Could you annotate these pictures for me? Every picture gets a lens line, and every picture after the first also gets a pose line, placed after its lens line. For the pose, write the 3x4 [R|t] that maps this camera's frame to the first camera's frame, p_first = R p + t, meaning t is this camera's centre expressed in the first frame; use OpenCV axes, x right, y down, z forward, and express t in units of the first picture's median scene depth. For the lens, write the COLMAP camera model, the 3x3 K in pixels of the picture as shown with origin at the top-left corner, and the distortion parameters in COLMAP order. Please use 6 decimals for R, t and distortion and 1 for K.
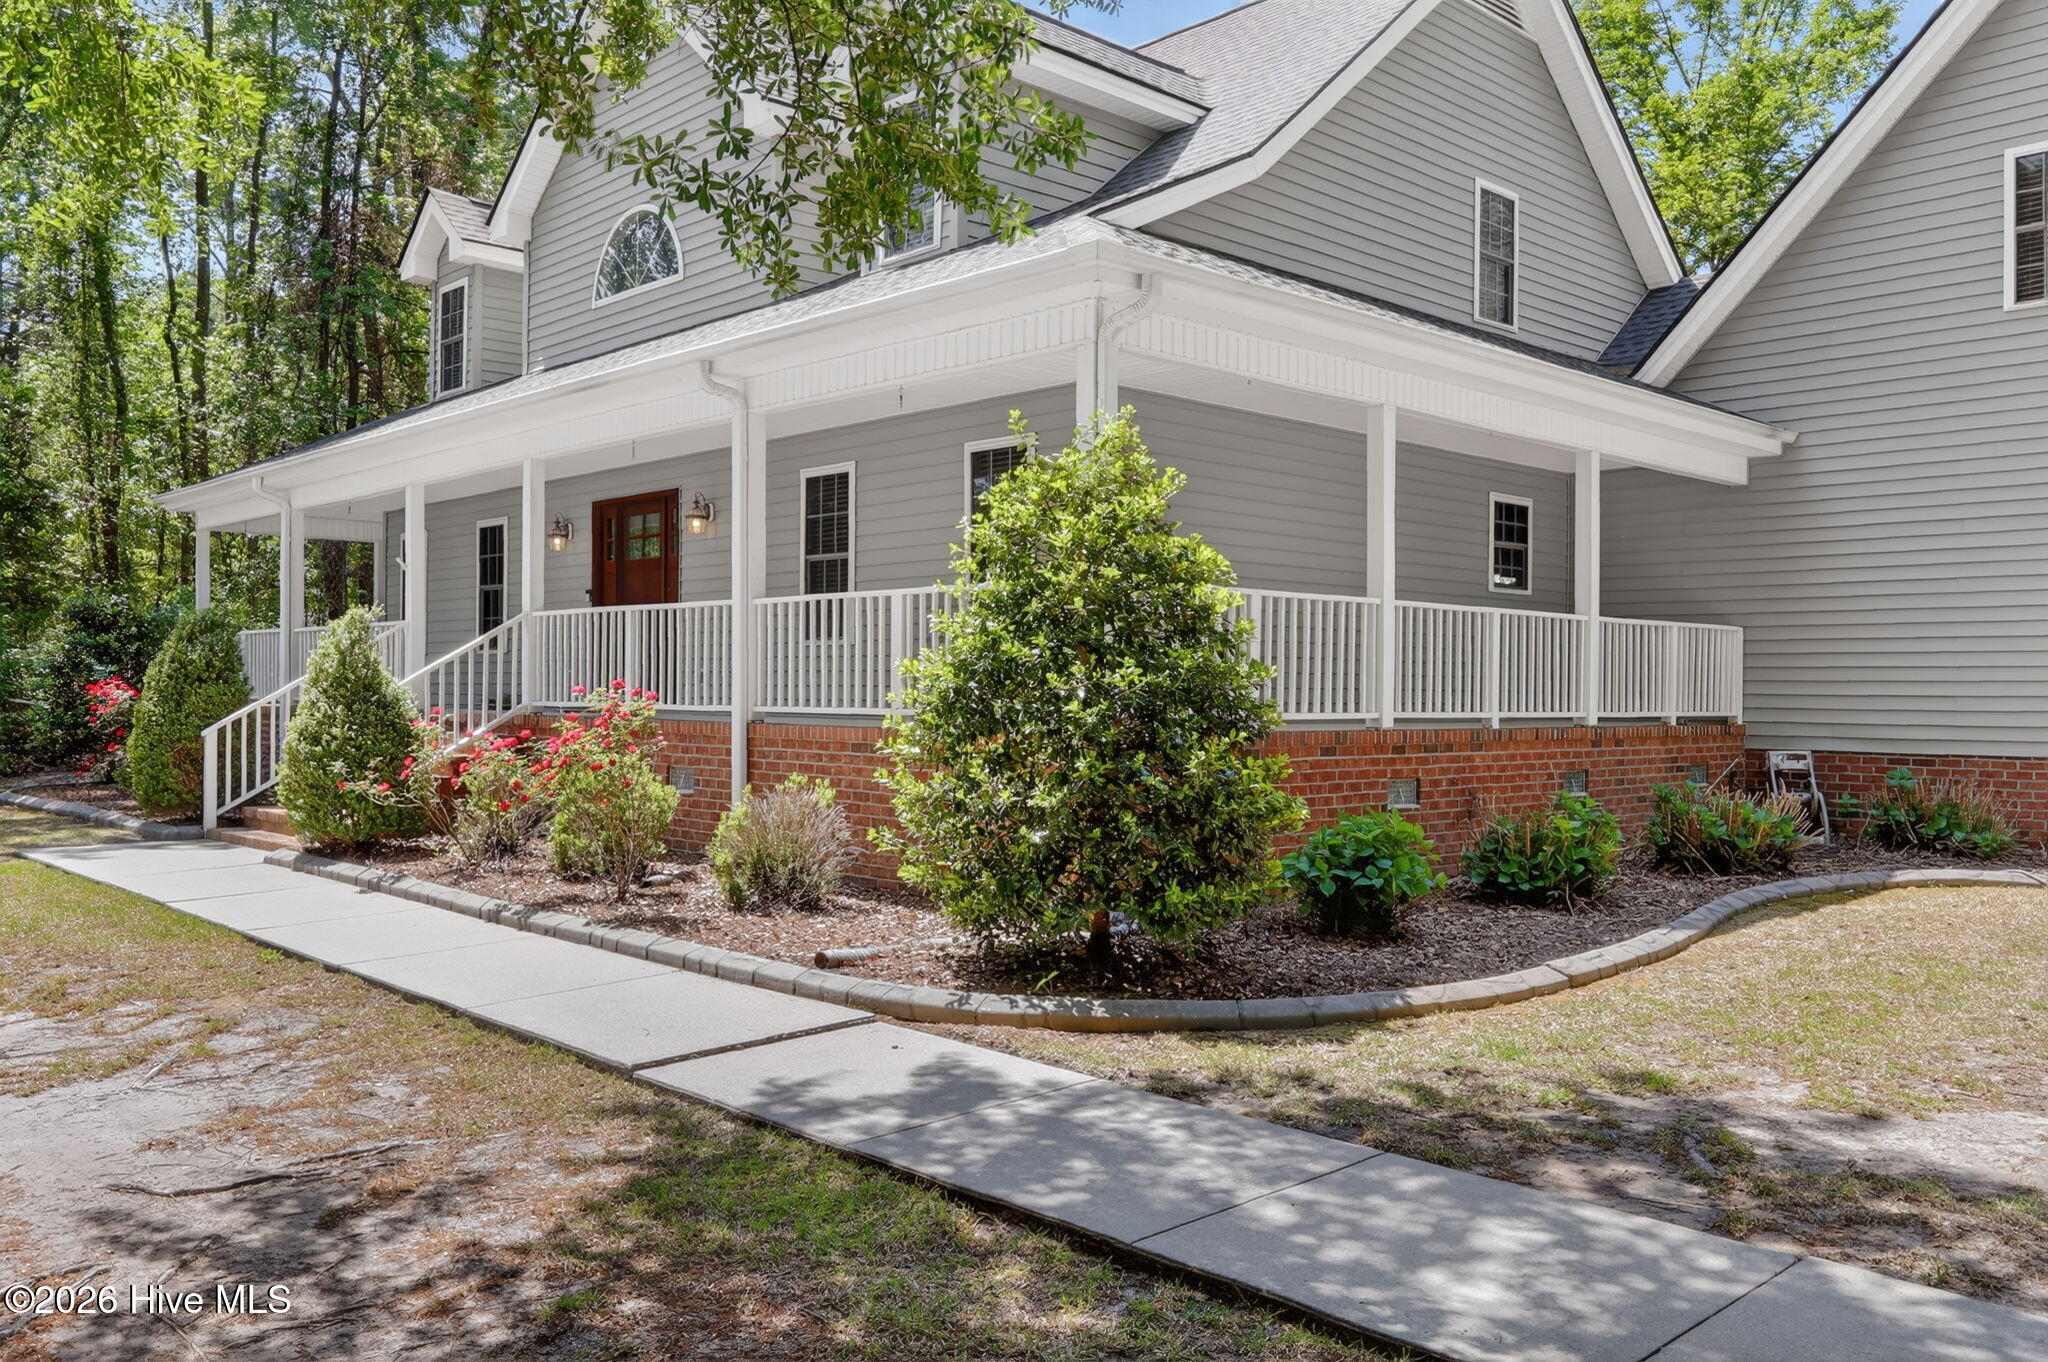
lens RADIAL K [[1635.5, 0, 1029.1], [0, 1635.5, 681.8], [0, 0, 1]] dist [-0.002119, 0.009986]
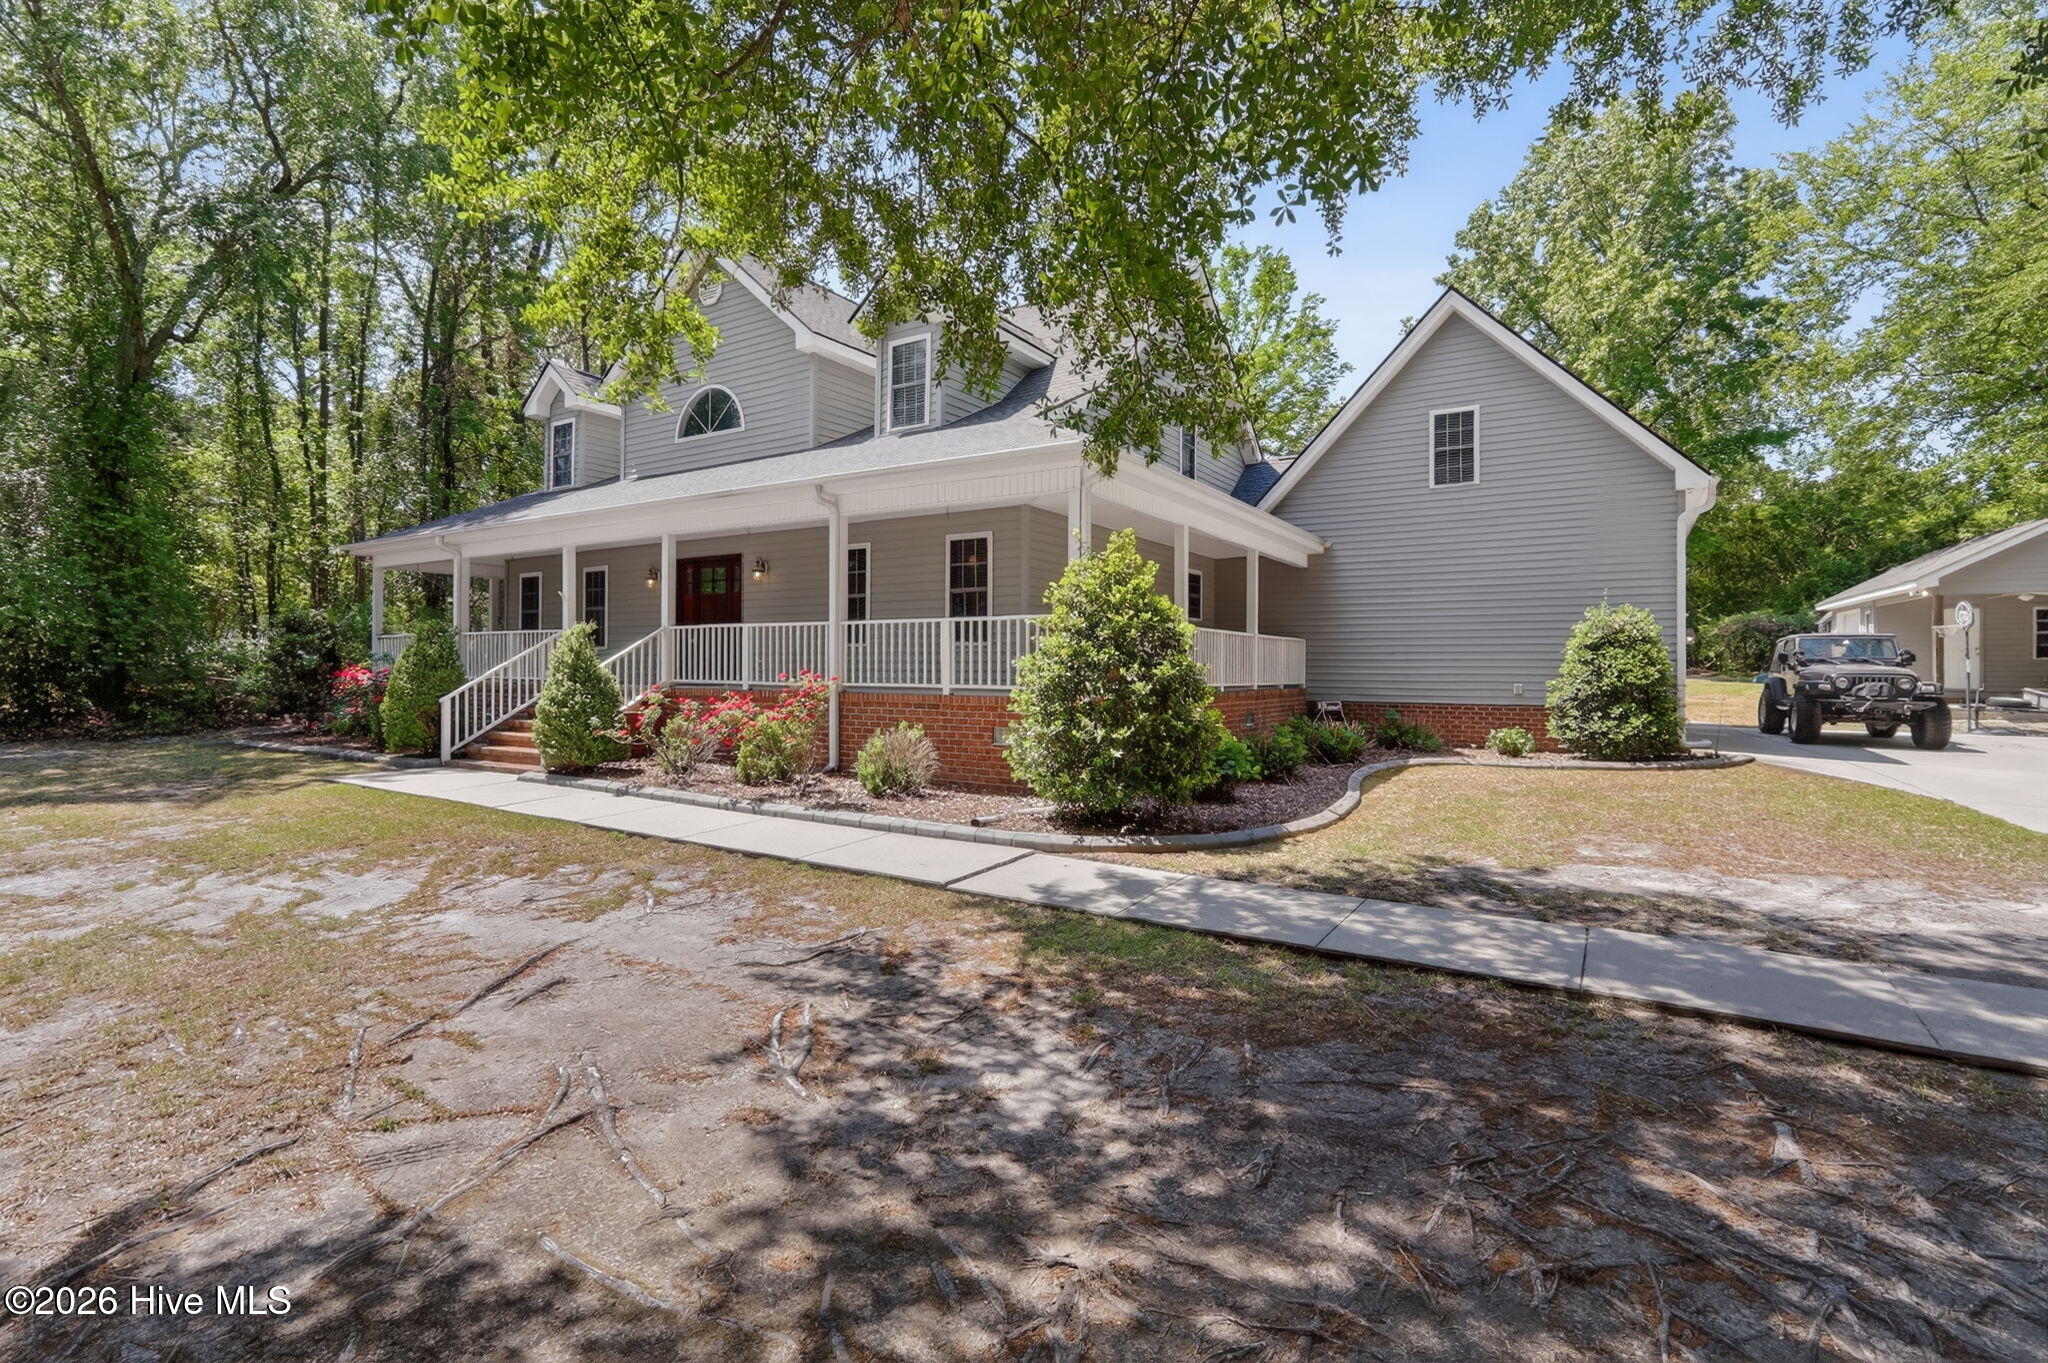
lens RADIAL K [[946.3, 0, 1010.6], [0, 946.3, 669.1], [0, 0, 1]] dist [-0.019668, 0.000187]
pose [[0.967884, -0.001897, 0.251391, -0.368927], [-0.000499, 0.999955, 0.009469, -0.014182], [-0.251398, -0.009290, 0.967839, -0.042720]]
